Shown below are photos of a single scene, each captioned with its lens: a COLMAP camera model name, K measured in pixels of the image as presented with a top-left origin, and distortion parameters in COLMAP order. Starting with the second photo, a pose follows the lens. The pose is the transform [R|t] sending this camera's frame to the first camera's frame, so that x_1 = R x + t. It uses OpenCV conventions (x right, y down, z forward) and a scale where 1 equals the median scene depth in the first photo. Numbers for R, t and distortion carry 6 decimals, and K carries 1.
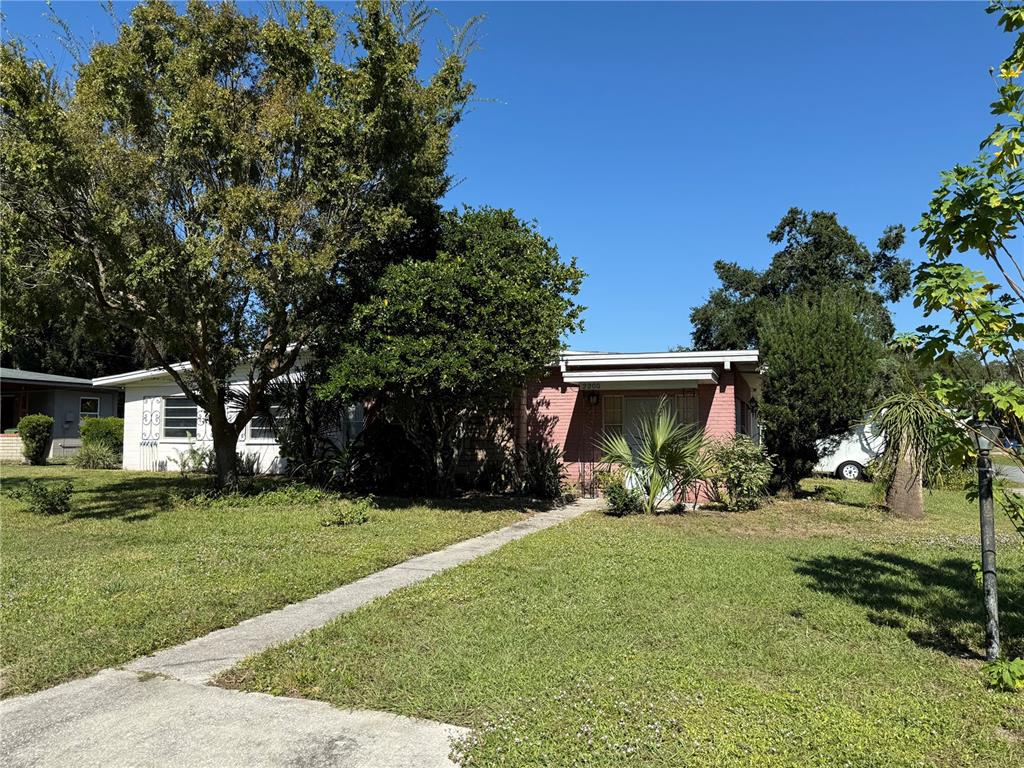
lens RADIAL K [[745.7, 0, 513.3], [0, 745.7, 396.0], [0, 0, 1]] dist [0.007698, -0.040305]
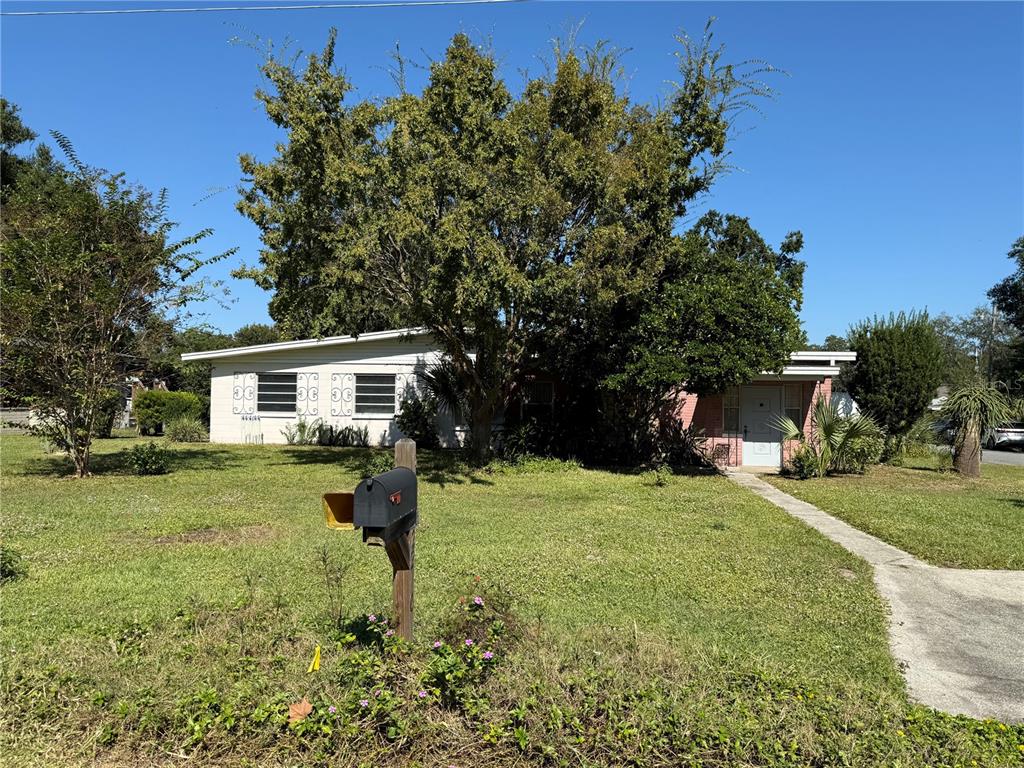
lens RADIAL K [[745.7, 0, 513.3], [0, 745.7, 396.0], [0, 0, 1]] dist [0.007698, -0.040305]
pose [[0.974828, 0.012692, 0.222599, -0.349001], [-0.021331, 0.999108, 0.036448, -0.012184], [-0.221938, -0.040279, 0.974229, -0.096081]]
